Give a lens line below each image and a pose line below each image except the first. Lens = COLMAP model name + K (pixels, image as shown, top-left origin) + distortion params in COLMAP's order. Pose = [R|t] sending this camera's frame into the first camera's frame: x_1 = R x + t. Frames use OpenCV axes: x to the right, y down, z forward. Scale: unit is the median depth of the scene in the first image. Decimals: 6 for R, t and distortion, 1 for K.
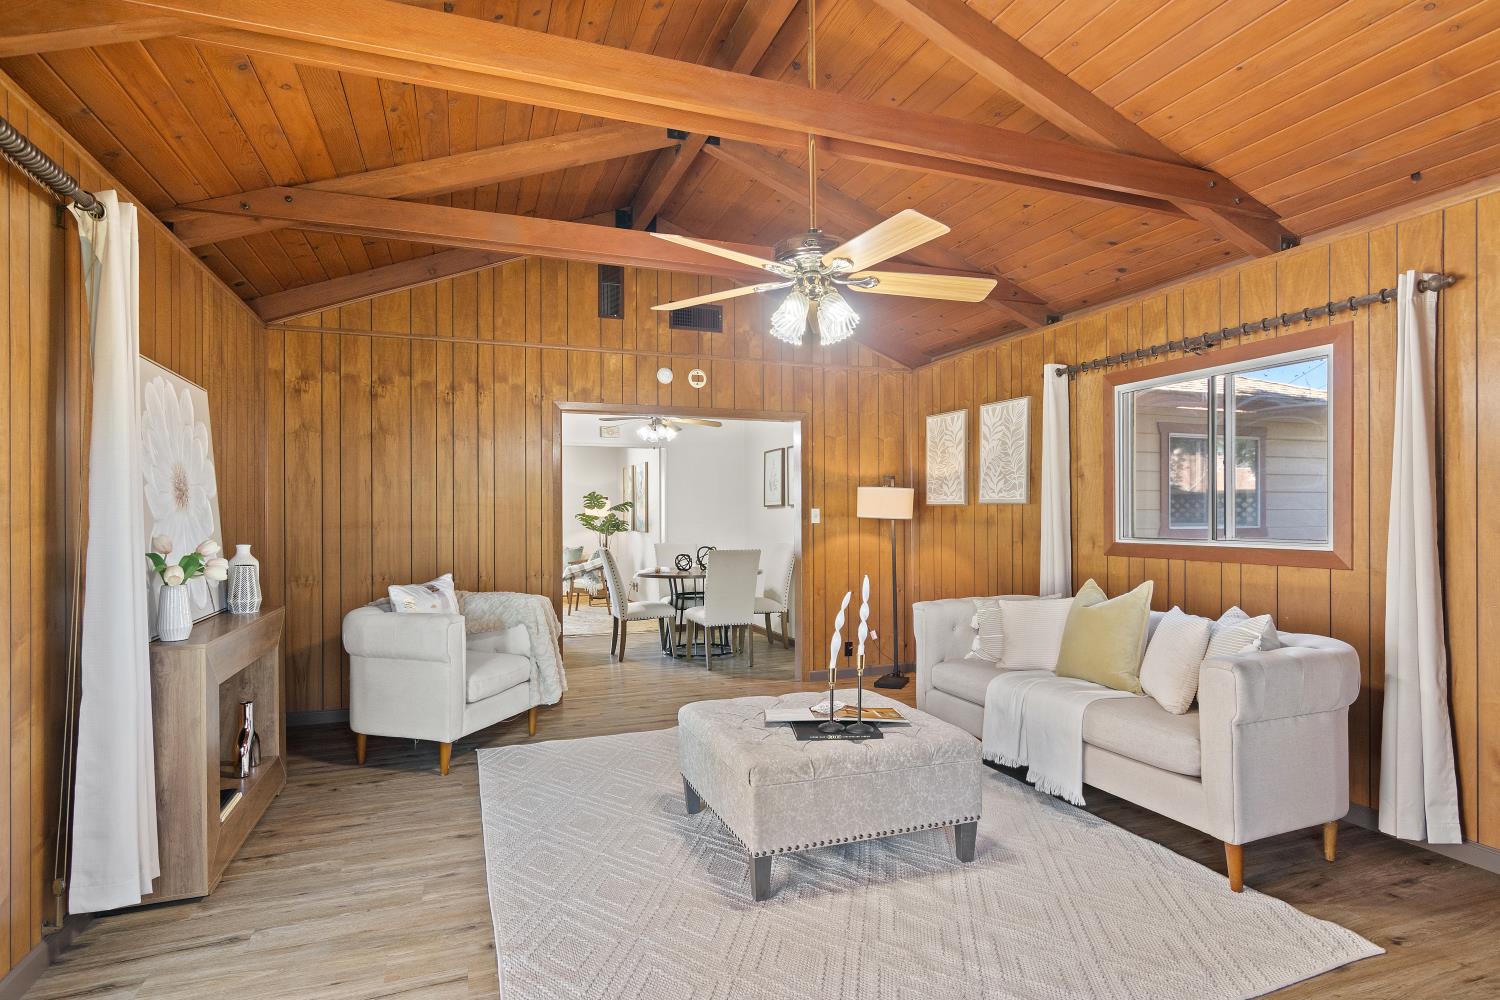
lens RADIAL K [[776.0, 0, 749.5], [0, 776.0, 518.1], [0, 0, 1]] dist [0.000126, 0.000898]
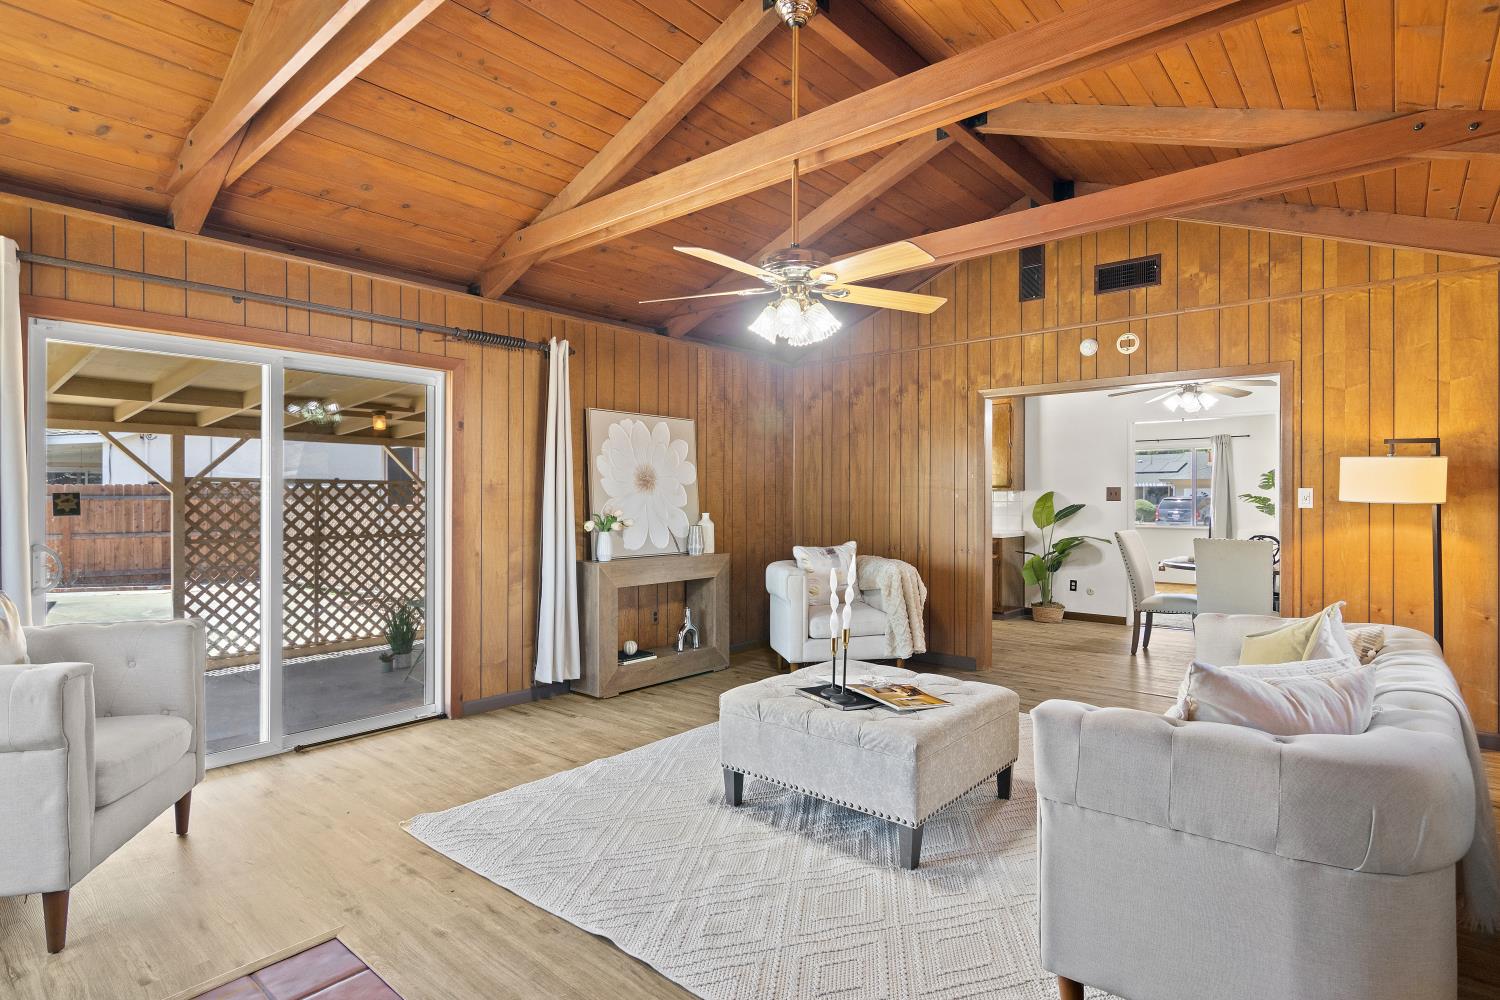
lens RADIAL K [[759.5, 0, 750.0], [0, 759.5, 500.0], [0, 0, 1]] dist [0.014906, 0.000337]
pose [[0.487814, 0.009628, -0.872895, 0.555697], [-0.006955, 0.999950, 0.007143, -0.003113], [0.872920, 0.002586, 0.487857, 0.217894]]
